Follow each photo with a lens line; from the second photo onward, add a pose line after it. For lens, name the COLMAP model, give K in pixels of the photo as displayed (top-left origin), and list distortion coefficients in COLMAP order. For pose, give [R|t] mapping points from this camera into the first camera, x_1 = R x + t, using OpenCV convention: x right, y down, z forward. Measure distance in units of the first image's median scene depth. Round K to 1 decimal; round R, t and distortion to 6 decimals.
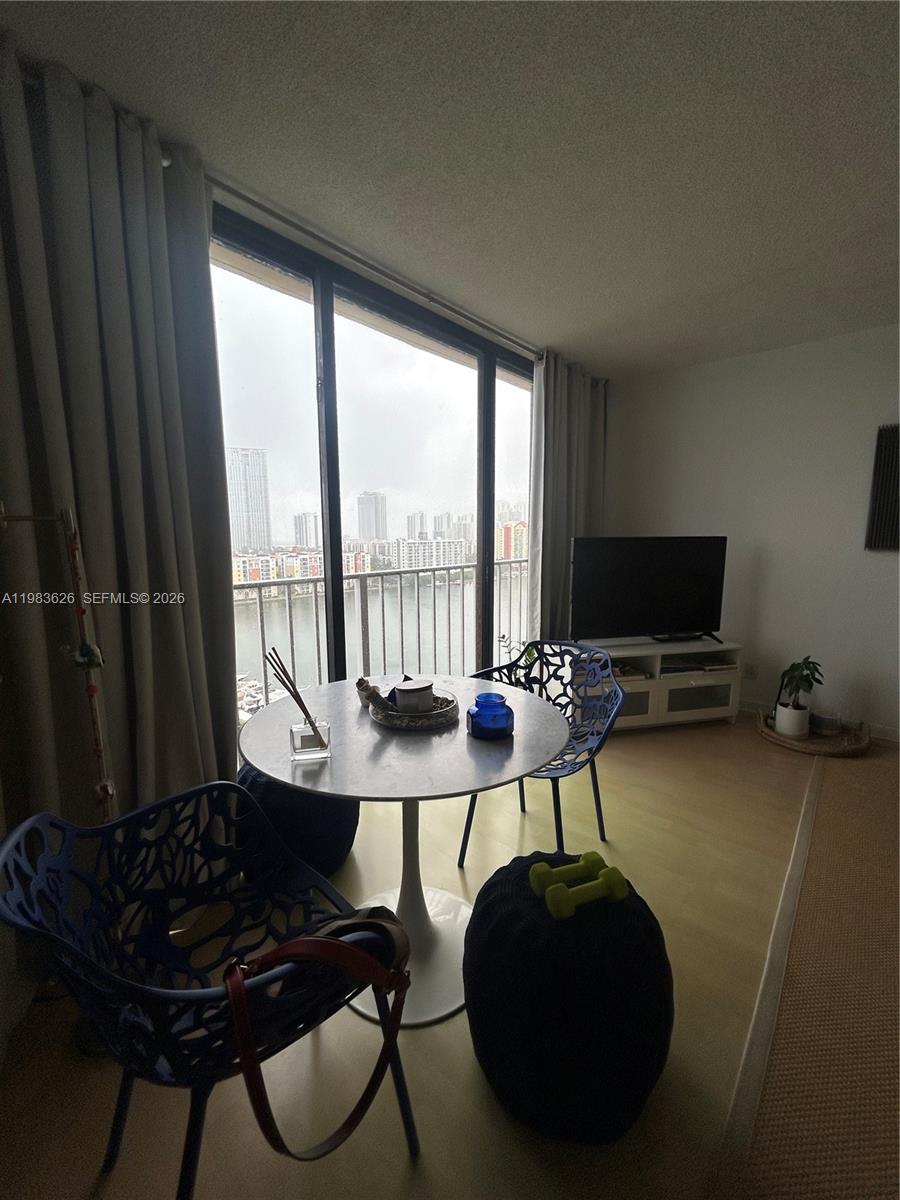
lens RADIAL K [[483.8, 0, 445.9], [0, 483.8, 599.1], [0, 0, 1]] dist [-0.000860, 0.001004]
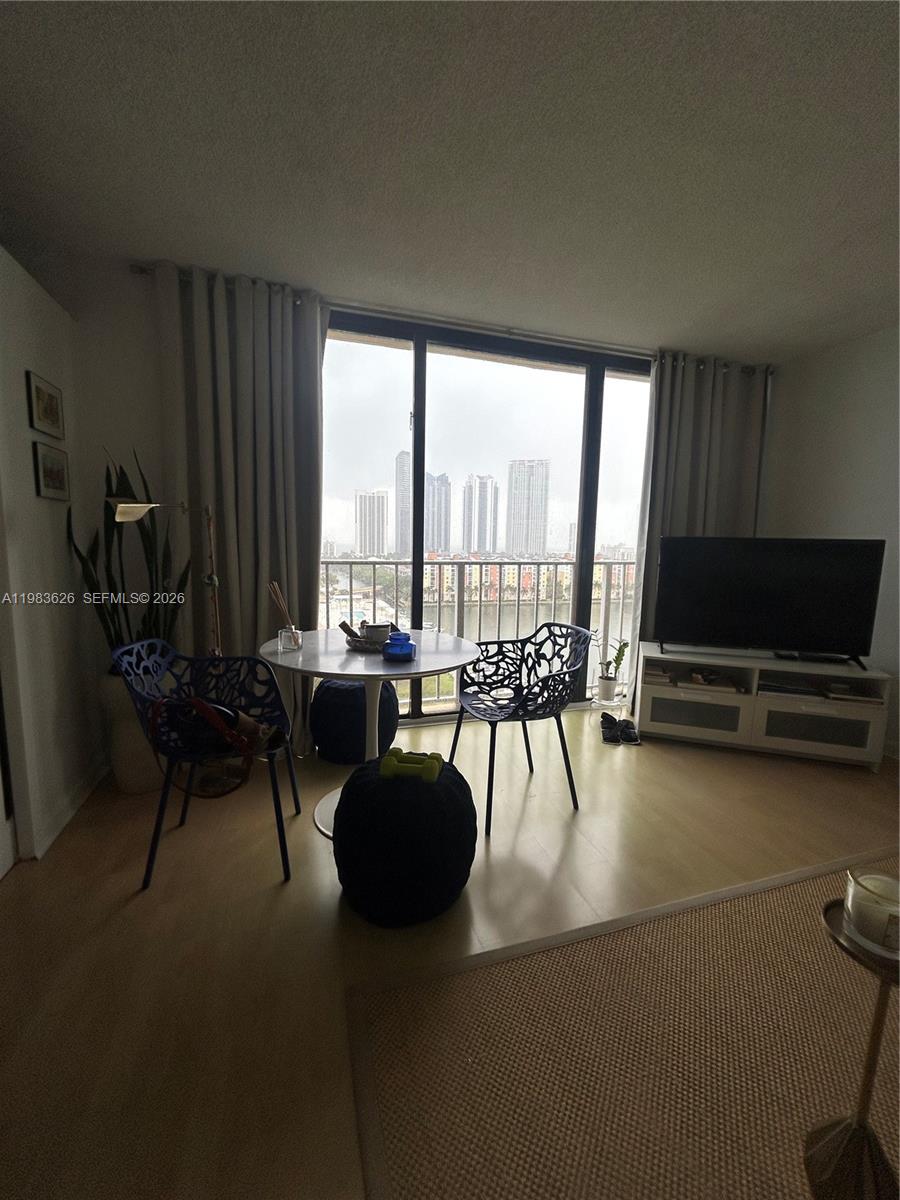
lens RADIAL K [[483.8, 0, 448.2], [0, 483.8, 600.2], [0, 0, 1]] dist [-0.000860, 0.001004]
pose [[0.855645, 0.086616, -0.510263, 0.401705], [-0.093508, 0.995544, 0.012191, 0.030552], [0.509045, 0.037282, 0.859932, -0.072130]]
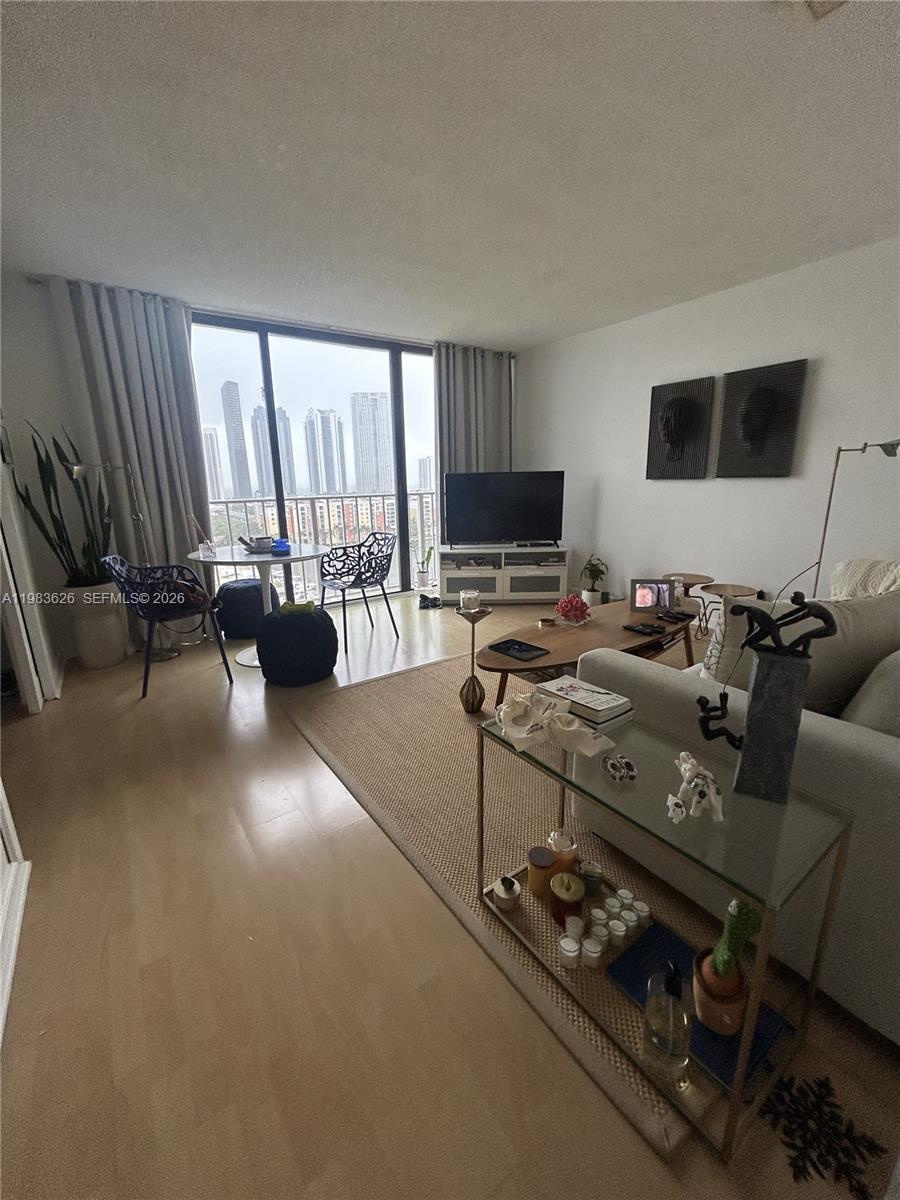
lens RADIAL K [[483.8, 0, 448.1], [0, 483.8, 602.1], [0, 0, 1]] dist [-0.000860, 0.001004]
pose [[0.970544, 0.046399, -0.236416, 0.643598], [-0.017584, 0.992305, 0.122566, 0.086432], [0.240283, -0.114798, 0.963891, -0.509157]]
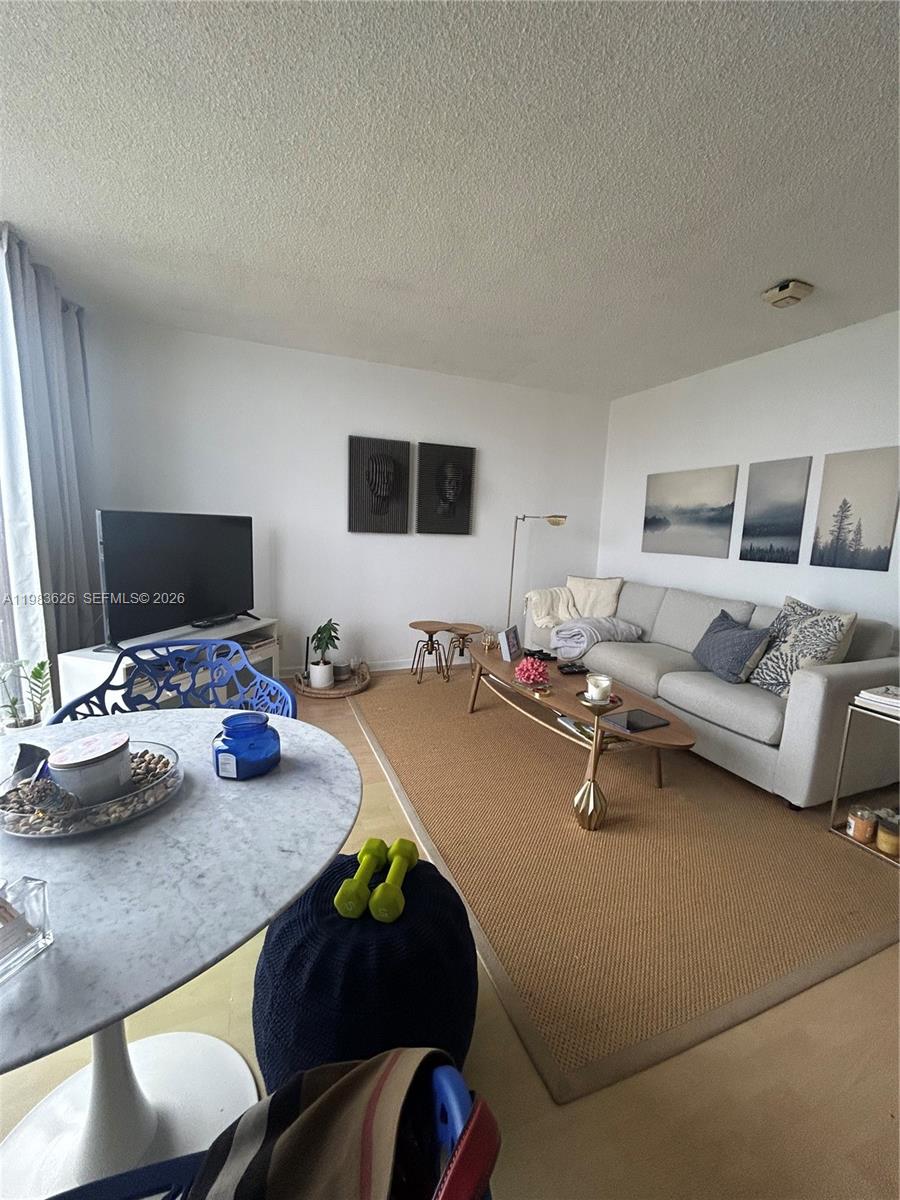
lens RADIAL K [[483.8, 0, 448.8], [0, 483.8, 601.8], [0, 0, 1]] dist [-0.000860, 0.001004]
pose [[0.457447, -0.112953, 0.882034, -0.168038], [0.080230, 0.993097, 0.085567, -0.004603], [-0.885610, 0.031623, 0.463352, 0.165901]]
